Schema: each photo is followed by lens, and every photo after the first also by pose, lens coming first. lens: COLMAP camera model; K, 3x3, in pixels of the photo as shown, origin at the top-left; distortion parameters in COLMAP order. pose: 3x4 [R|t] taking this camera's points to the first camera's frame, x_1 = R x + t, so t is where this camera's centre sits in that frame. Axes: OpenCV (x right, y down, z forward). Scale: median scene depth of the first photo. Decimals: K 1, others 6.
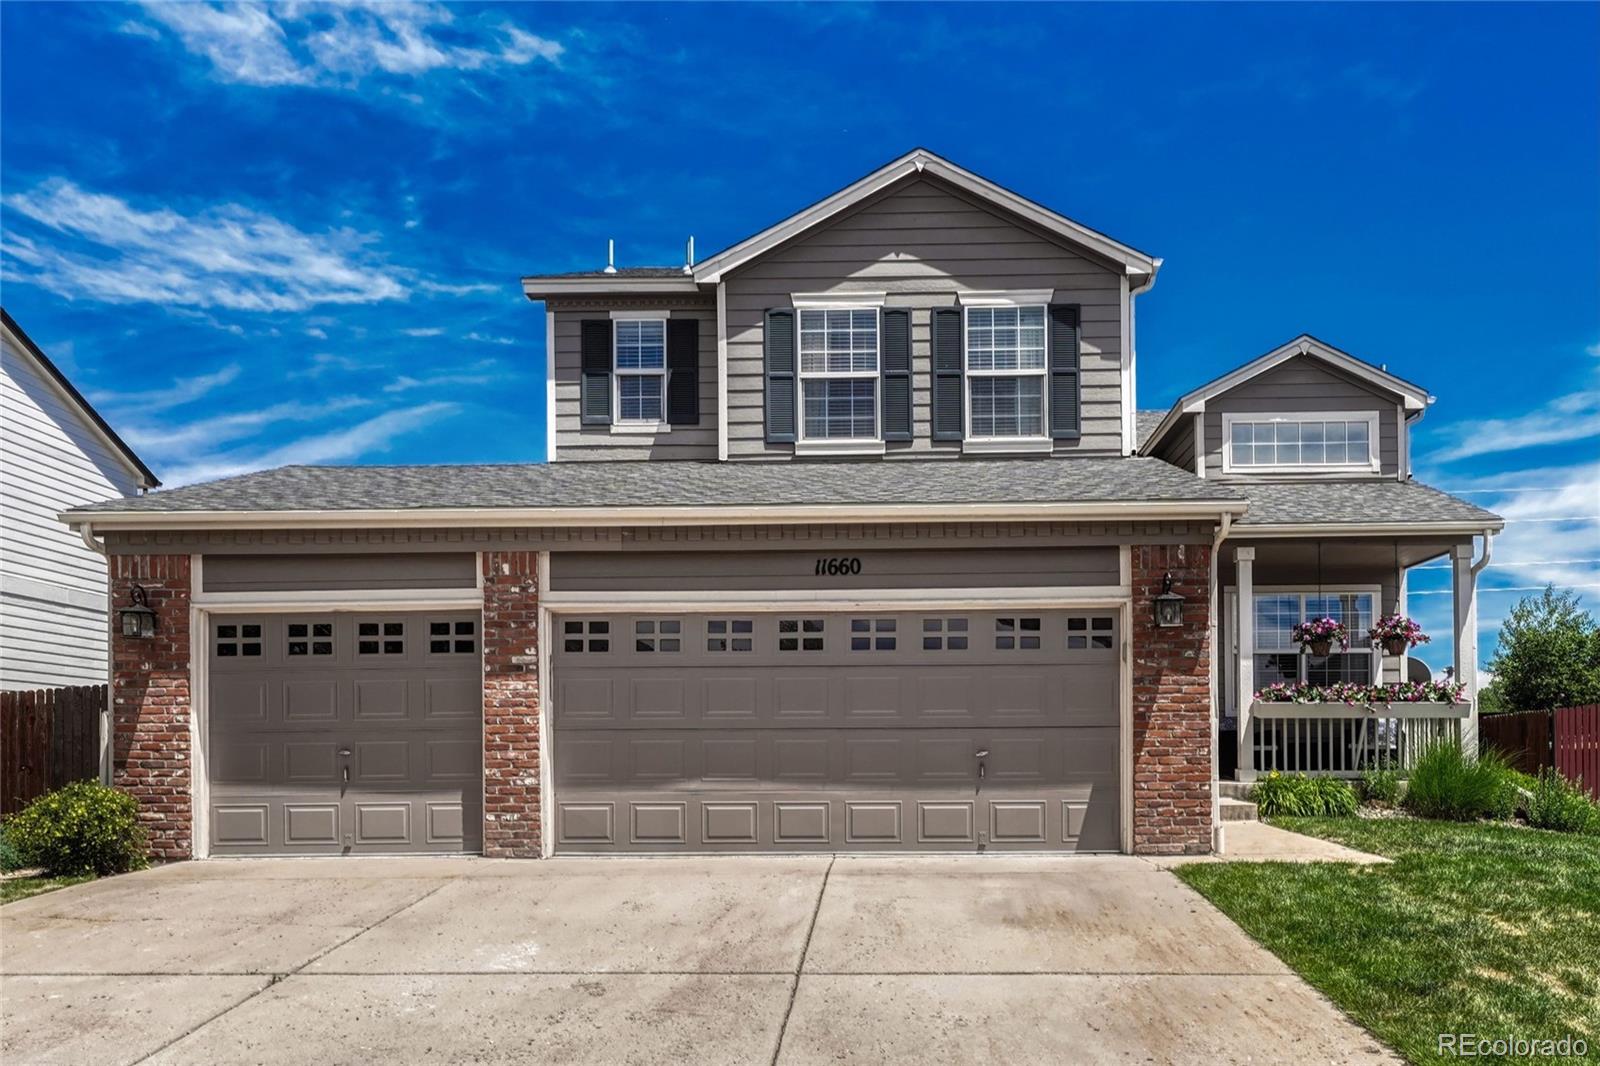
lens RADIAL K [[1287.5, 0, 800.0], [0, 1287.5, 533.0], [0, 0, 1]] dist [0.001010, 0.001011]
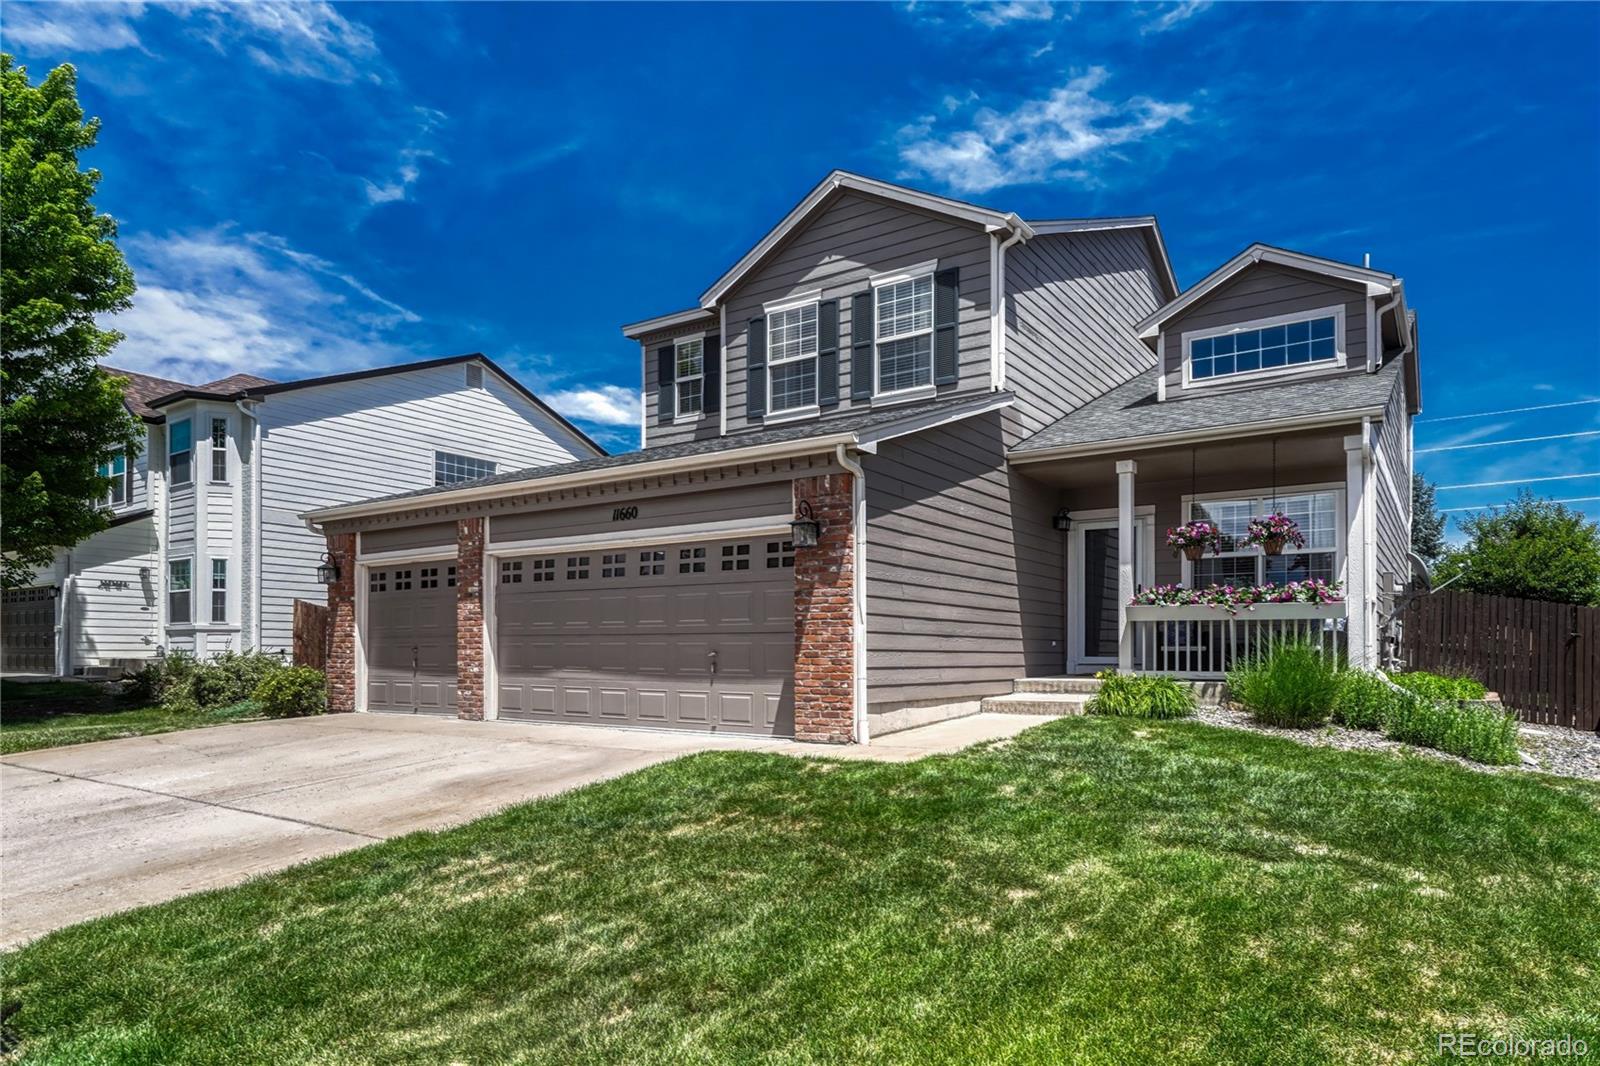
lens RADIAL K [[936.3, 0, 799.7], [0, 936.3, 492.9], [0, 0, 1]] dist [-0.002719, -0.000524]
pose [[0.846343, -0.082021, -0.526285, 0.525821], [0.086366, 0.996129, -0.016357, 0.027237], [0.525589, -0.031610, 0.850151, 0.200624]]
